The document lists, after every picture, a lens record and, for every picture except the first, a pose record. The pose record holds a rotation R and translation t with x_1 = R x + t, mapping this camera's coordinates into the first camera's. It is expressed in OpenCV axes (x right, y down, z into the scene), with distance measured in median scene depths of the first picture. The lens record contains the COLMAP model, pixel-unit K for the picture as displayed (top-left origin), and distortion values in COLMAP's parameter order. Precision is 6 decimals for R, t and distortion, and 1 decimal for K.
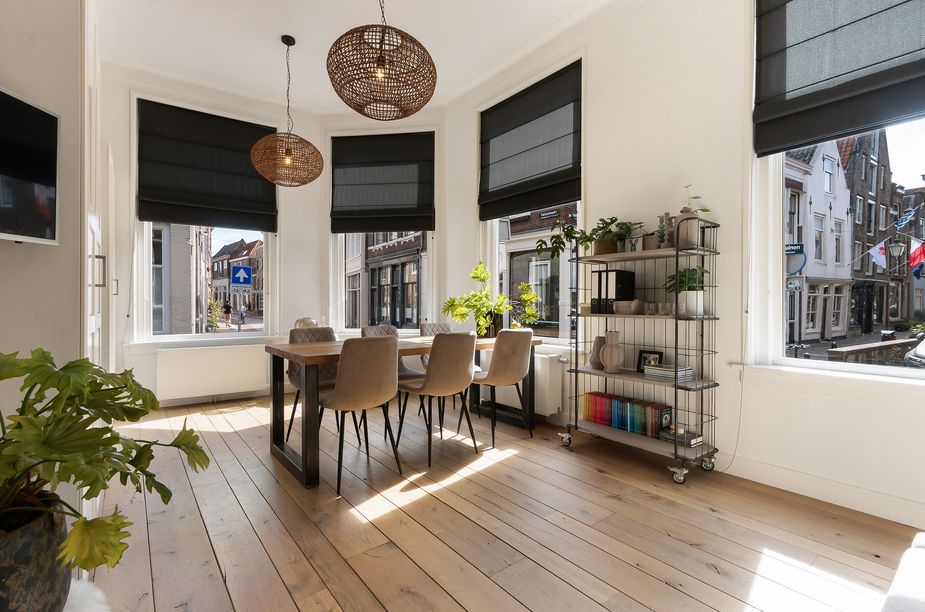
lens RADIAL K [[435.9, 0, 462.5], [0, 435.9, 306.0], [0, 0, 1]] dist [-0.000616, -0.000200]
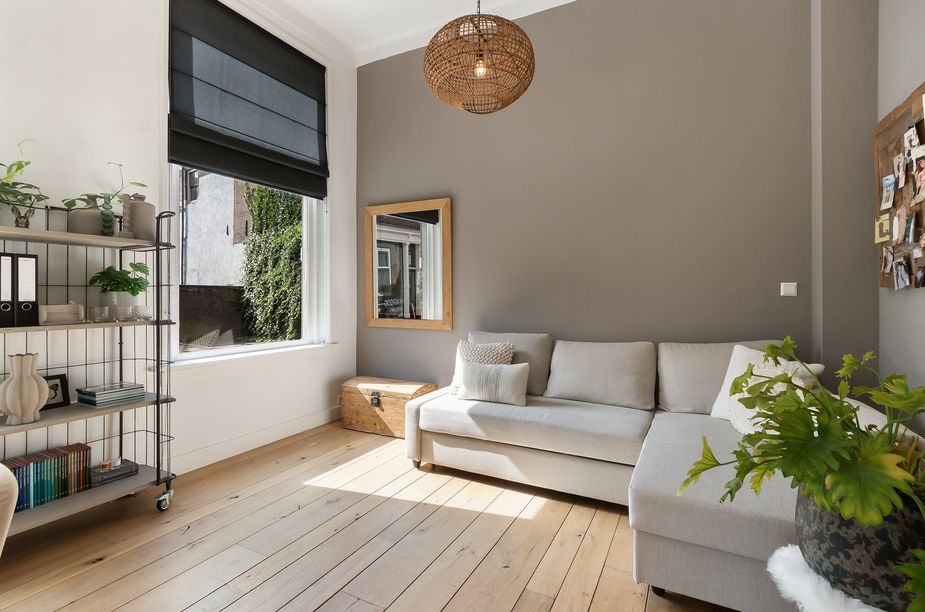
lens RADIAL K [[443.3, 0, 463.5], [0, 443.3, 284.2], [0, 0, 1]] dist [-0.000231, -0.000162]
pose [[-0.417043, 0.018847, 0.908691, -0.570372], [0.013073, 0.999806, -0.014737, -0.026691], [-0.908793, 0.005733, -0.417209, 0.818495]]
